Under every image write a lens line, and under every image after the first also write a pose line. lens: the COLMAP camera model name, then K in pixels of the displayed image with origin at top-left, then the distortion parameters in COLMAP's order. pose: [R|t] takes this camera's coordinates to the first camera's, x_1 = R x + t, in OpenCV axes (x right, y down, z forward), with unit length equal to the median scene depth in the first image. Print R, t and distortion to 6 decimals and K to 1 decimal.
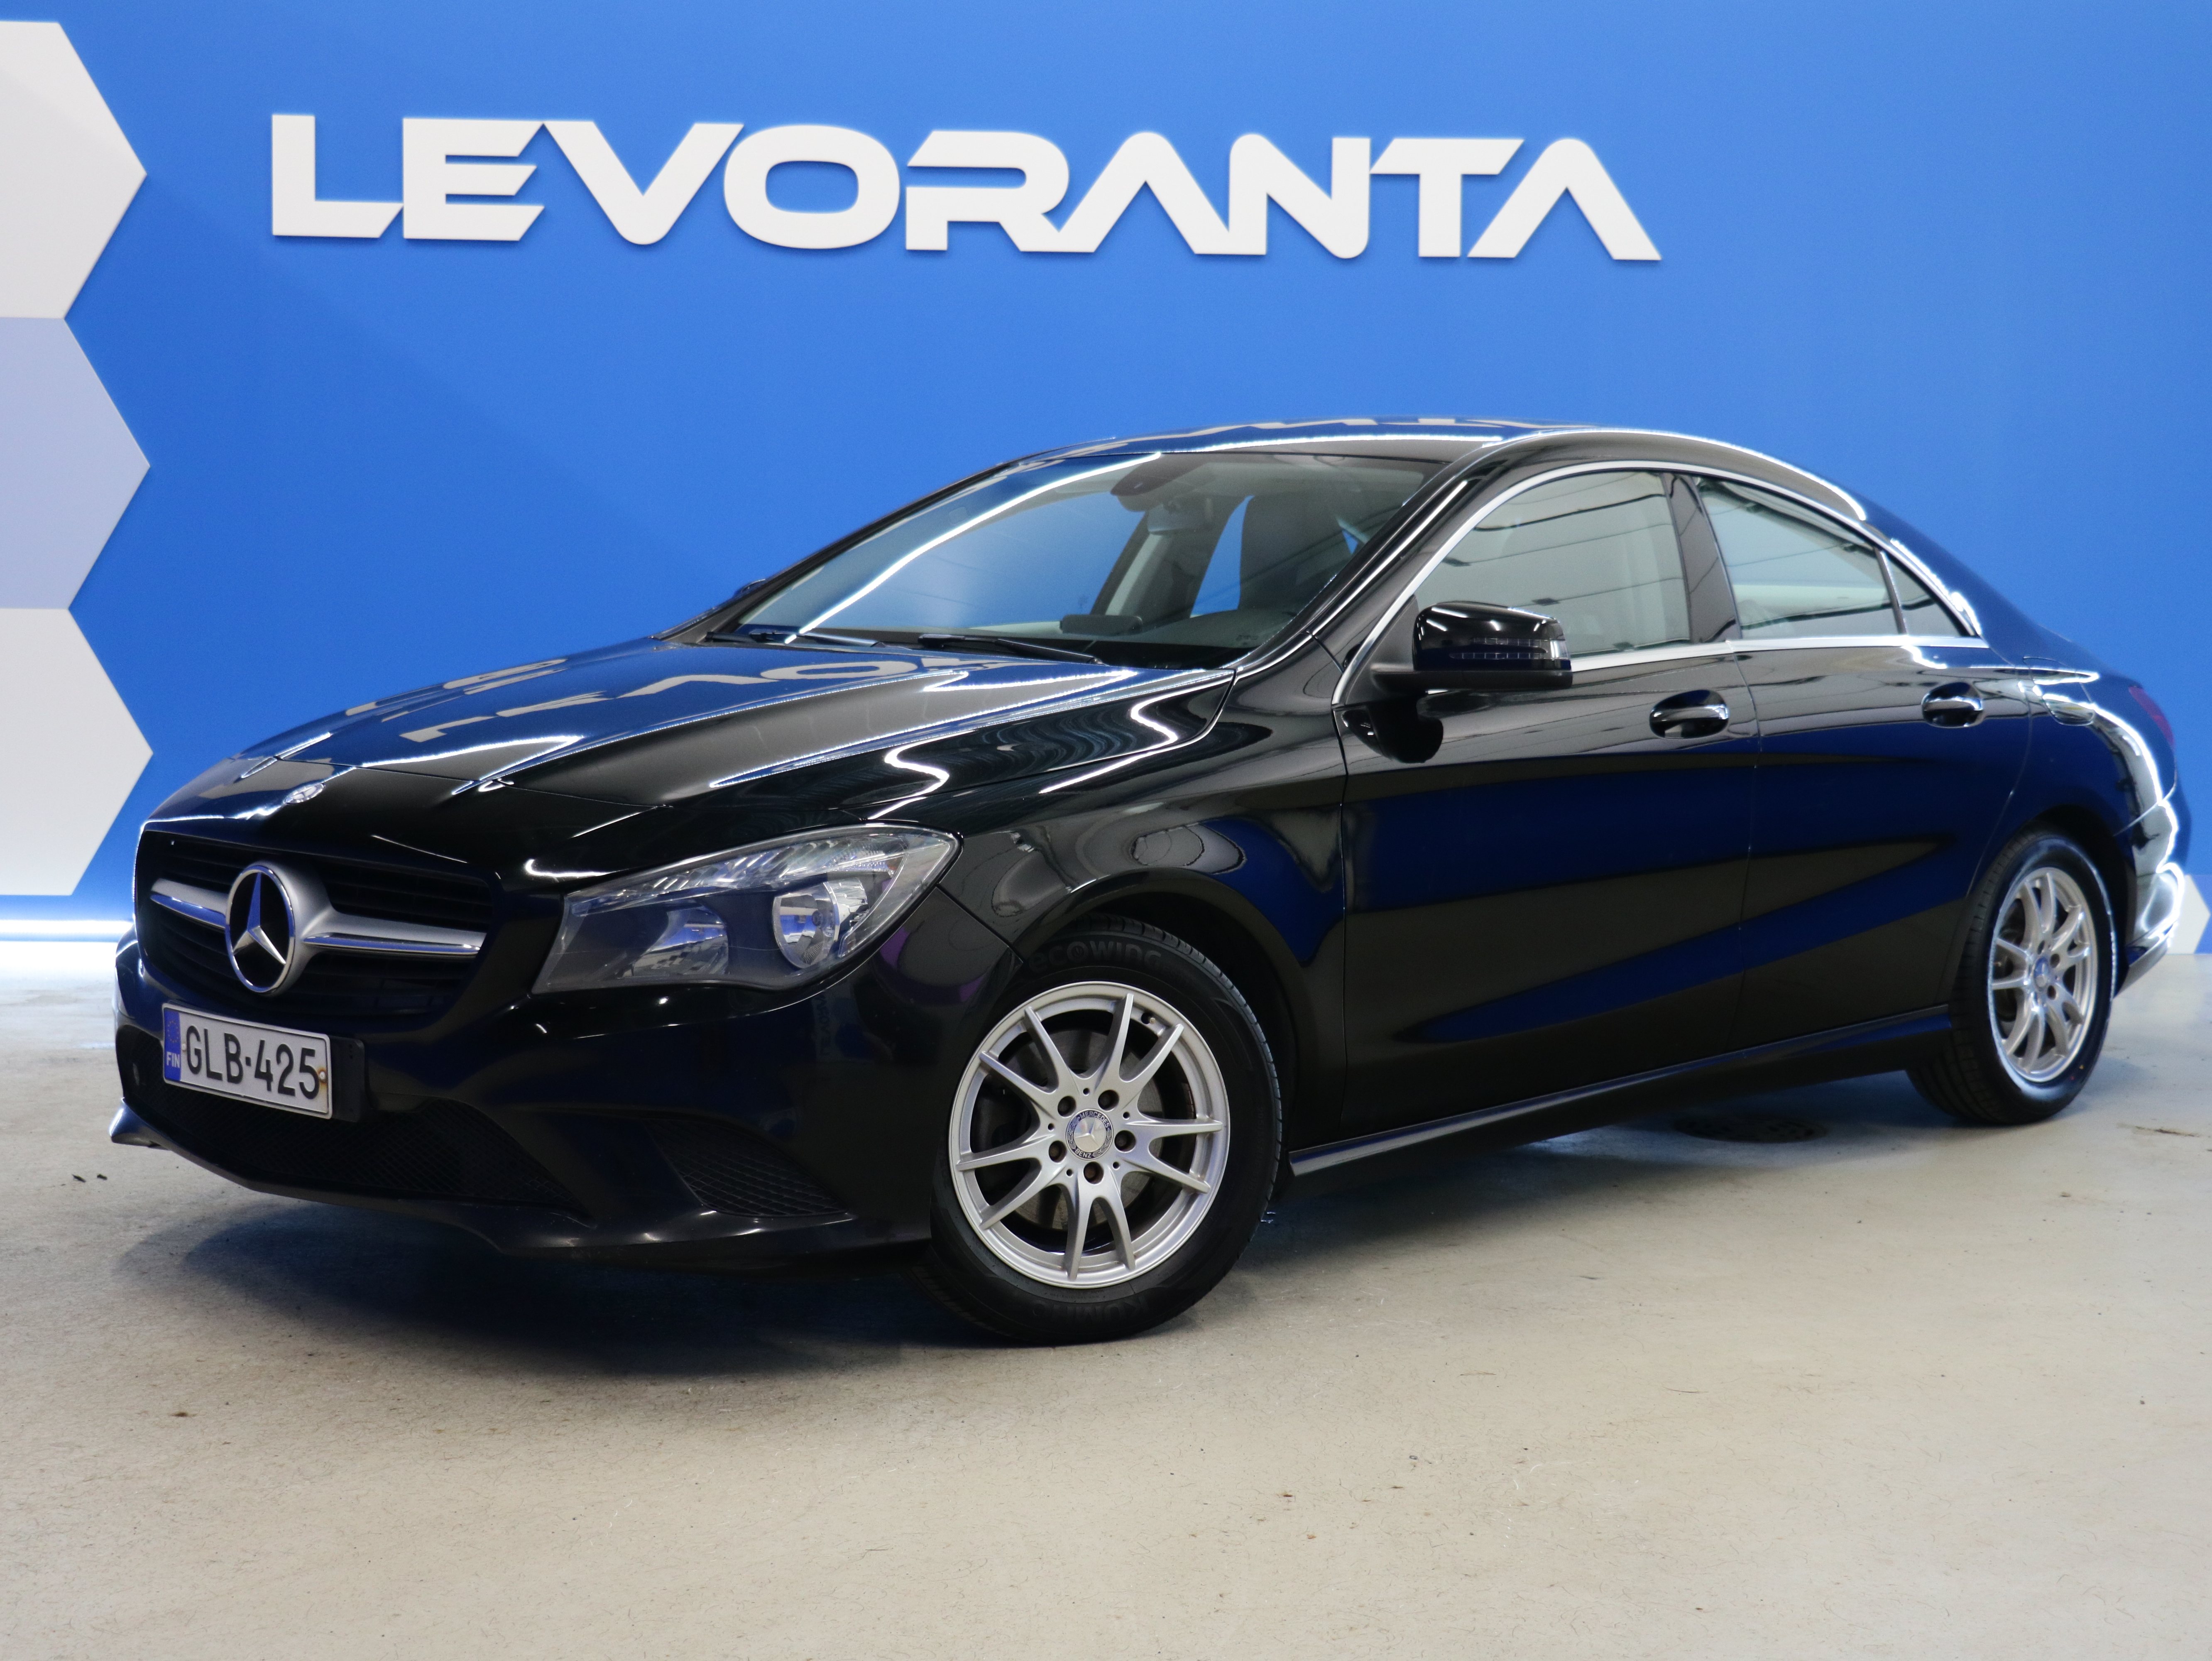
lens RADIAL K [[3379.5, 0, 1109.0], [0, 3379.5, 845.1], [0, 0, 1]] dist [0.025533, 0.000000]
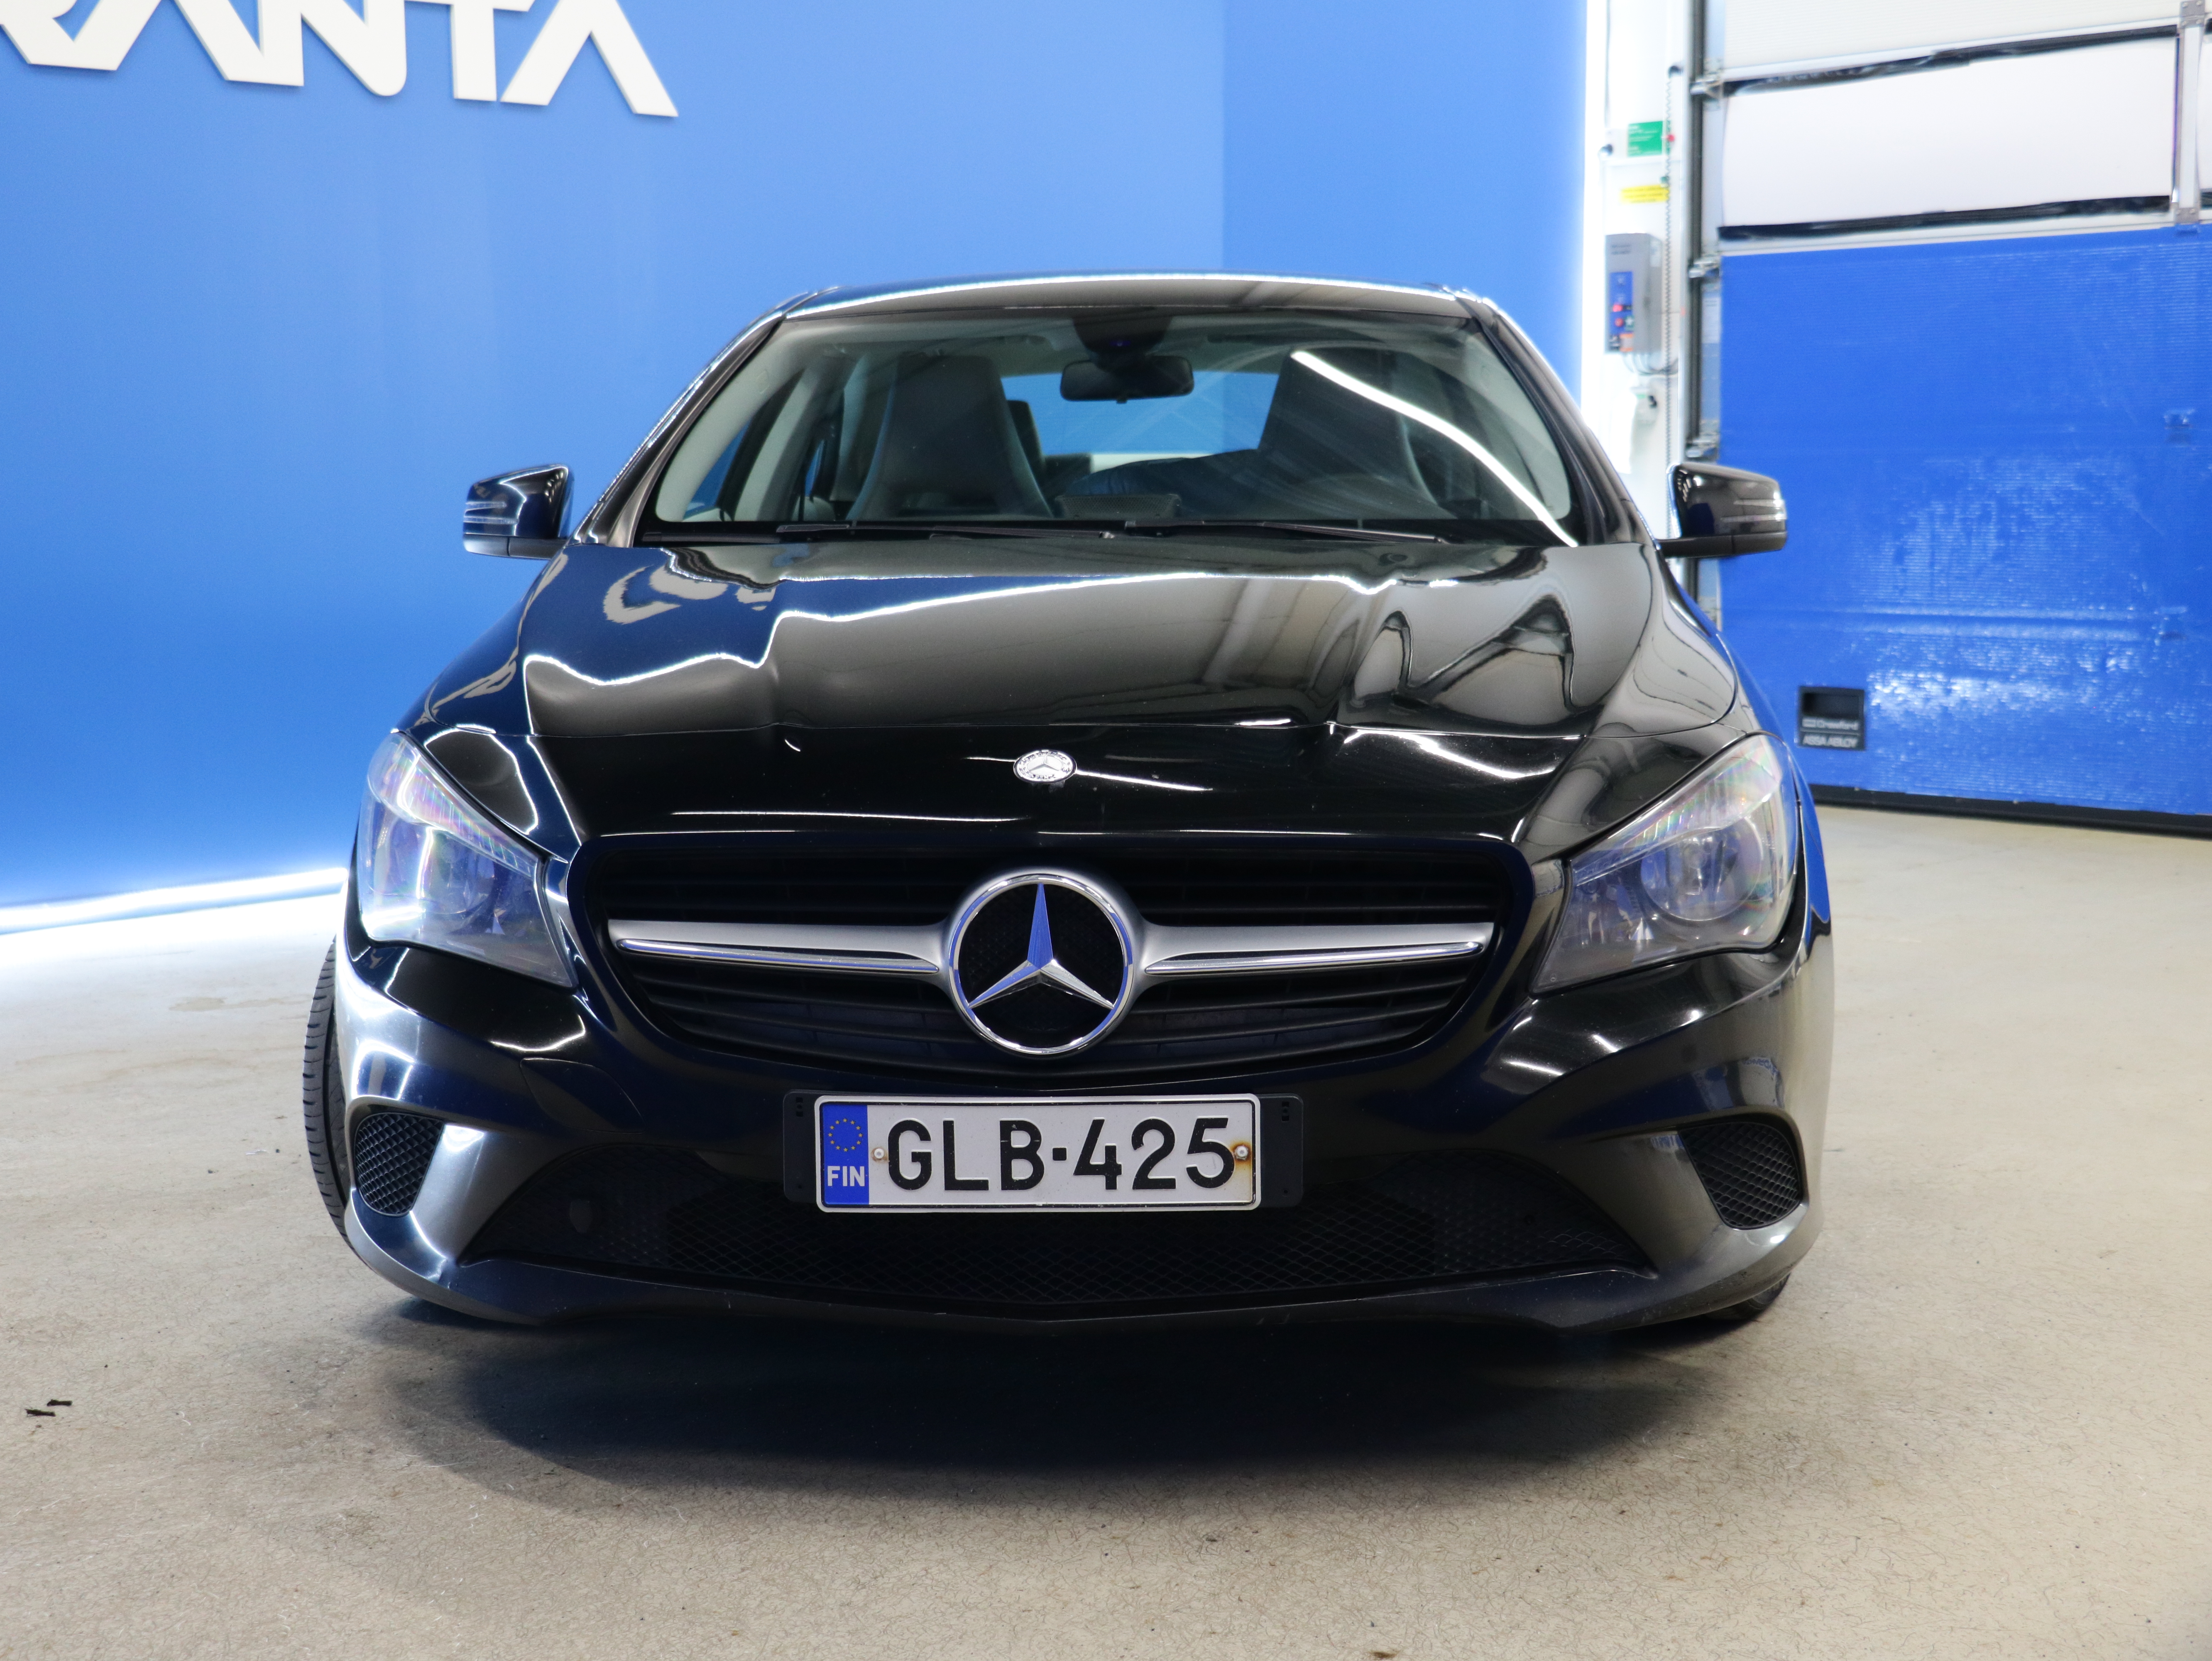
lens RADIAL K [[3162.9, 0, 1111.4], [0, 3162.9, 831.6], [0, 0, 1]] dist [0.007185, 0.000000]
pose [[0.729586, -0.101448, 0.676323, -0.675832], [0.077634, 0.994830, 0.065476, -0.043800], [-0.679468, 0.004736, 0.733690, 0.509944]]
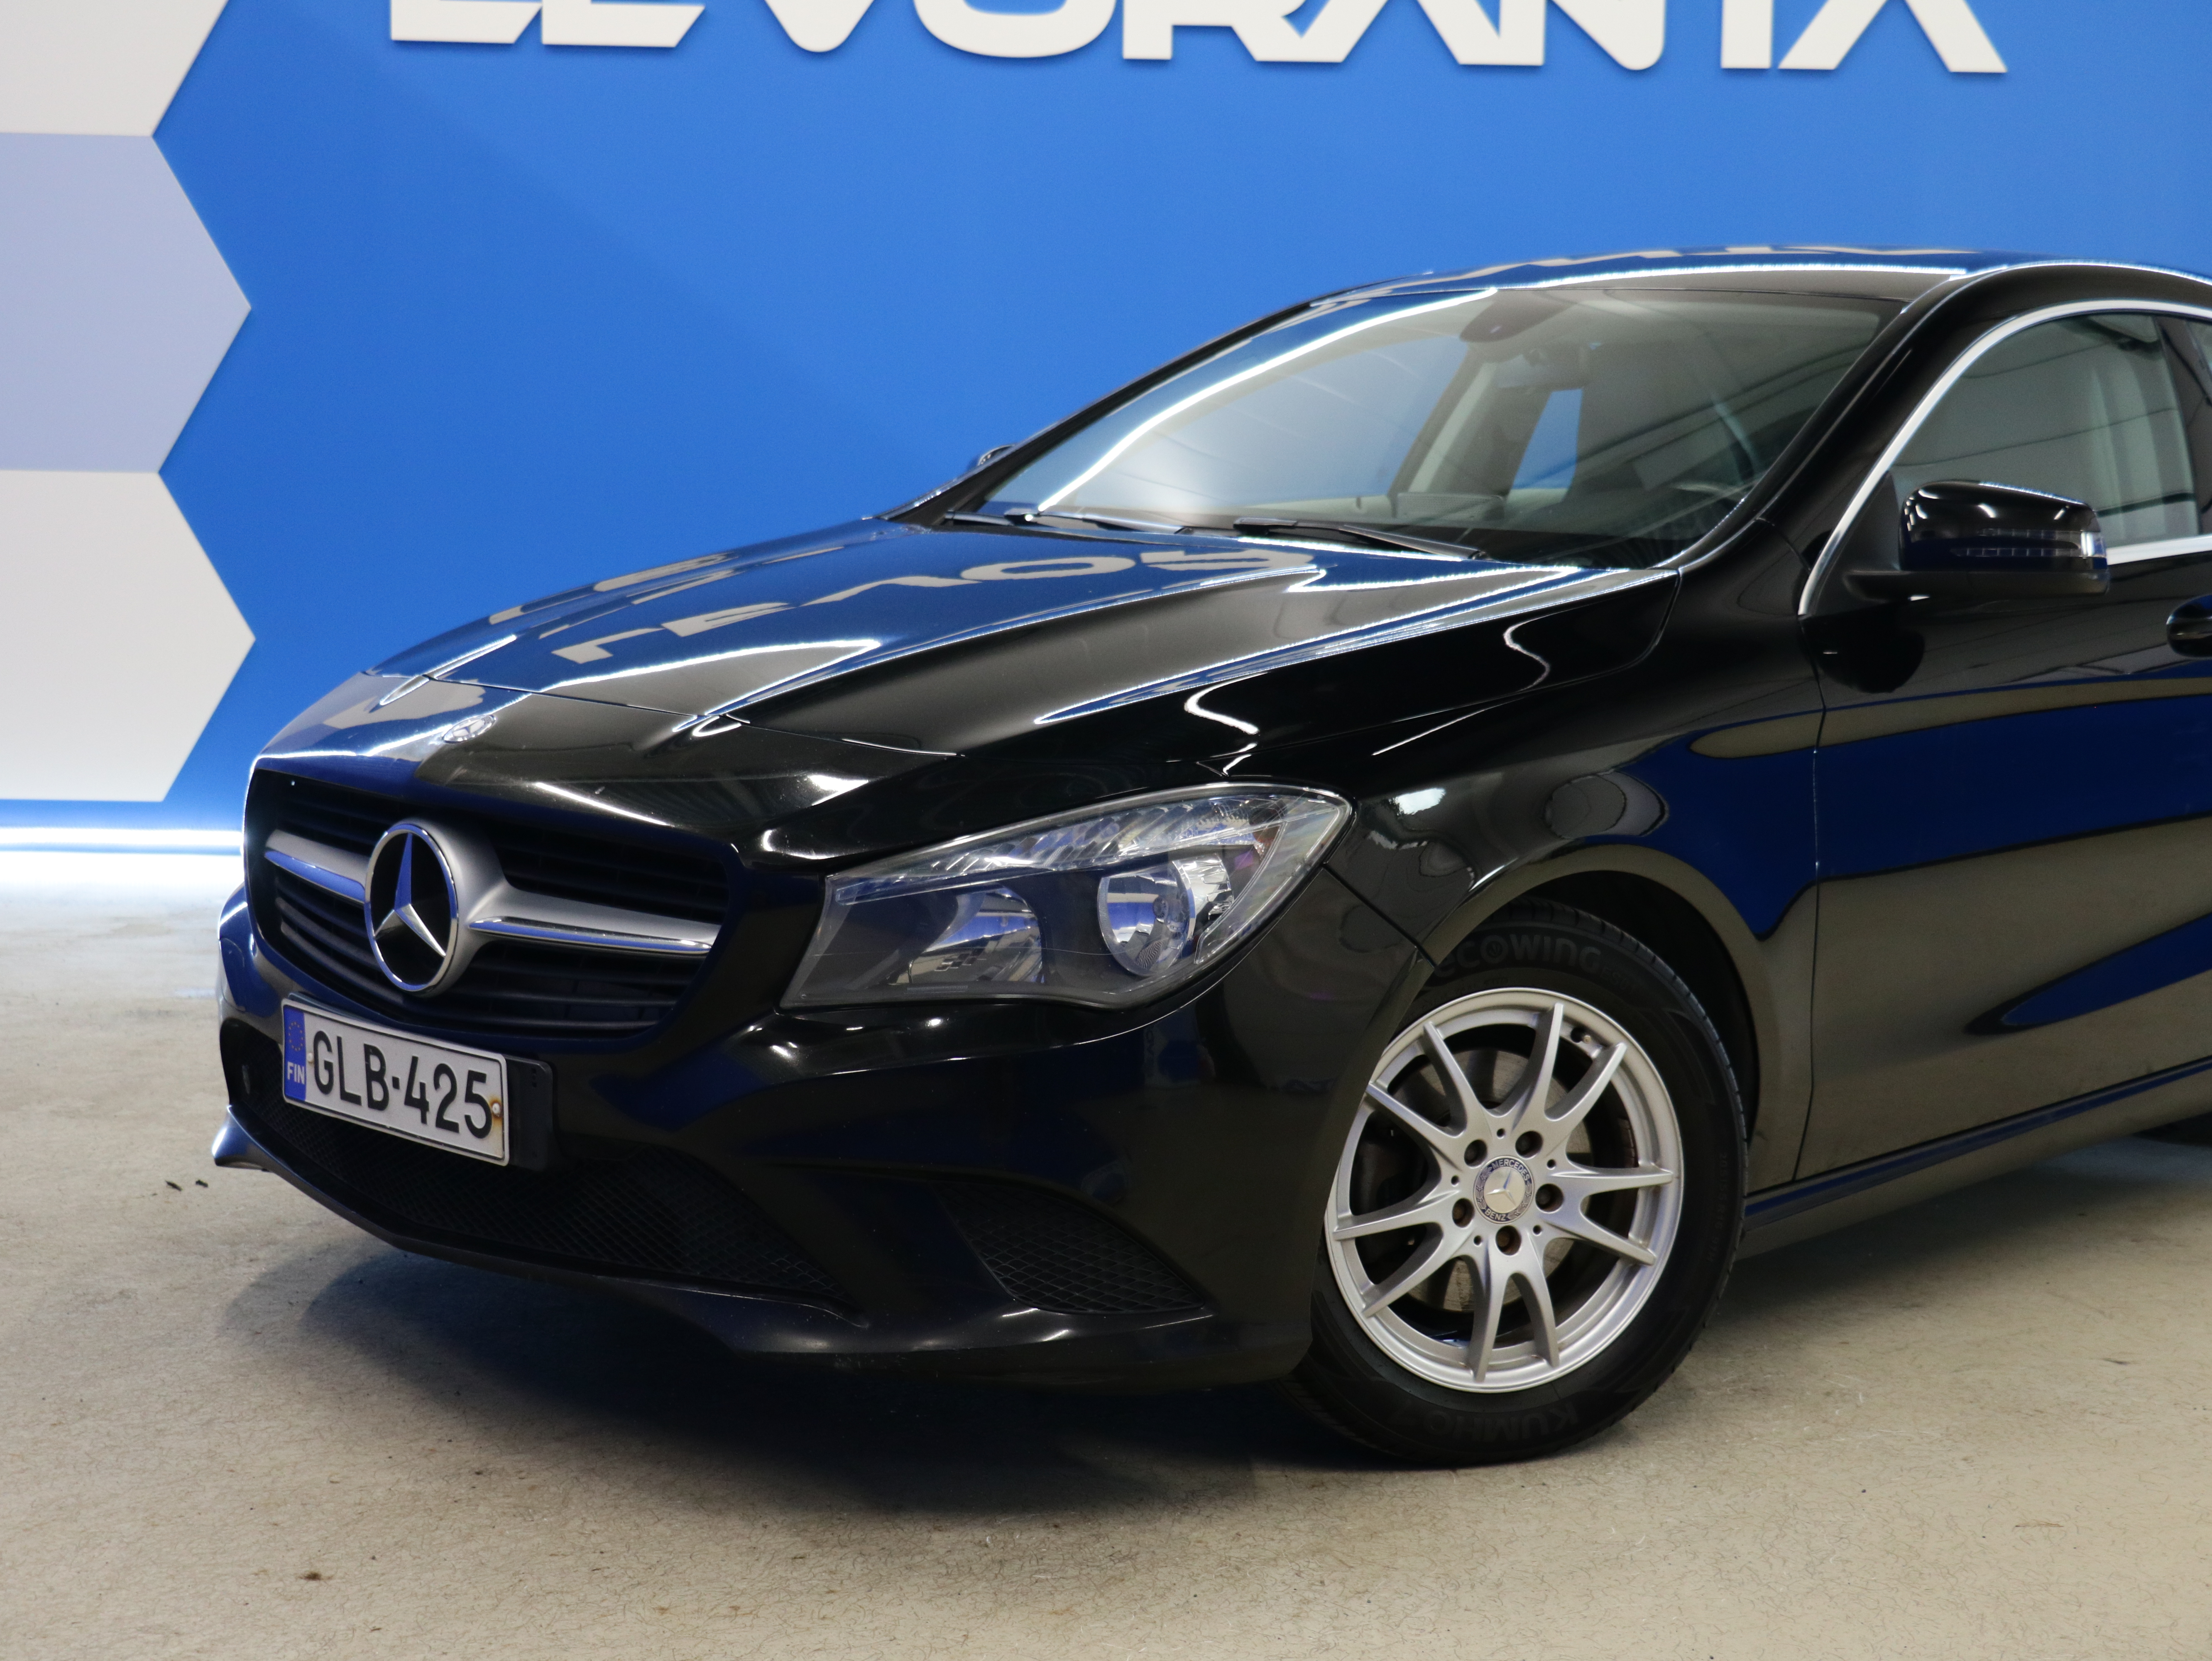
lens RADIAL K [[3379.5, 0, 1105.6], [0, 3379.5, 829.2], [0, 0, 1]] dist [0.025533, 0.000000]
pose [[0.999649, 0.008546, -0.025063, -0.076312], [-0.007625, 0.999301, 0.036607, -0.021628], [0.025358, -0.036403, 0.999015, 0.247247]]
